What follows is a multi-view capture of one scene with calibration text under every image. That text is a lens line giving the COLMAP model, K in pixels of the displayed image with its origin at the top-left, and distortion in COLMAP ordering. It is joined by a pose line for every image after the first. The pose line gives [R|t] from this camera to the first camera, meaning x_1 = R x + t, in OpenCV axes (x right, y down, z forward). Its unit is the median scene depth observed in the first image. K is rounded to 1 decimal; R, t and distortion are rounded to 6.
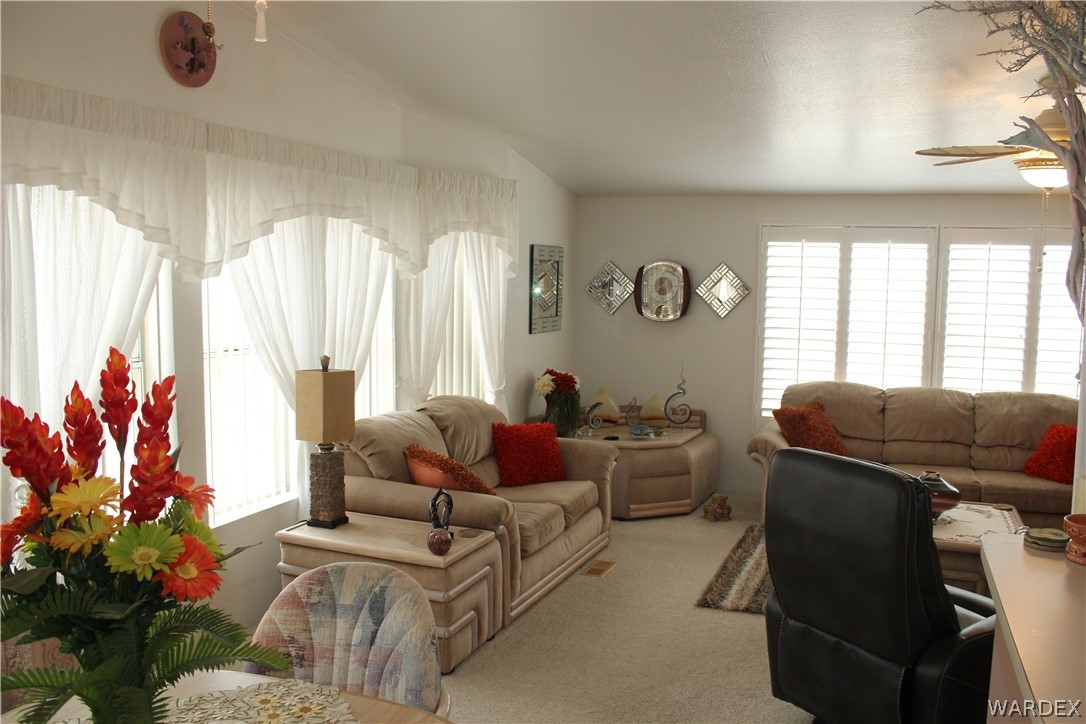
lens RADIAL K [[910.0, 0, 551.7], [0, 910.0, 362.2], [0, 0, 1]] dist [-0.160665, 0.142282]
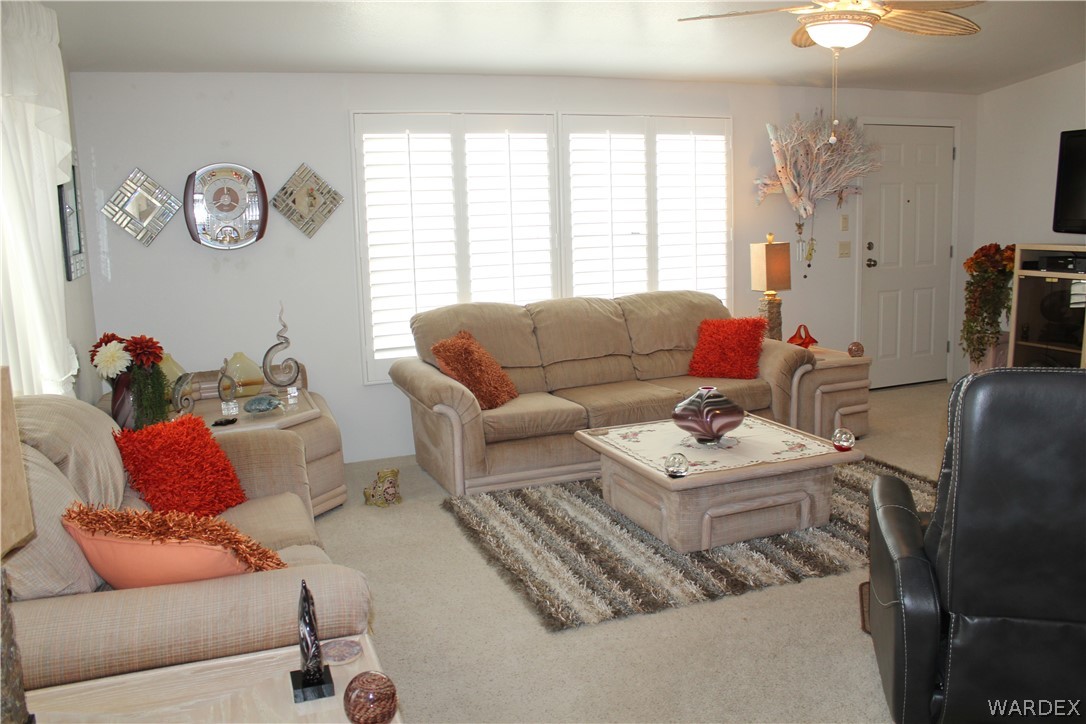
lens RADIAL K [[910.0, 0, 537.8], [0, 910.0, 365.8], [0, 0, 1]] dist [-0.160665, 0.142282]
pose [[0.741225, -0.150957, 0.654063, -0.191560], [0.103858, 0.988442, 0.110432, -0.007228], [-0.663174, -0.013925, 0.748336, 0.346710]]
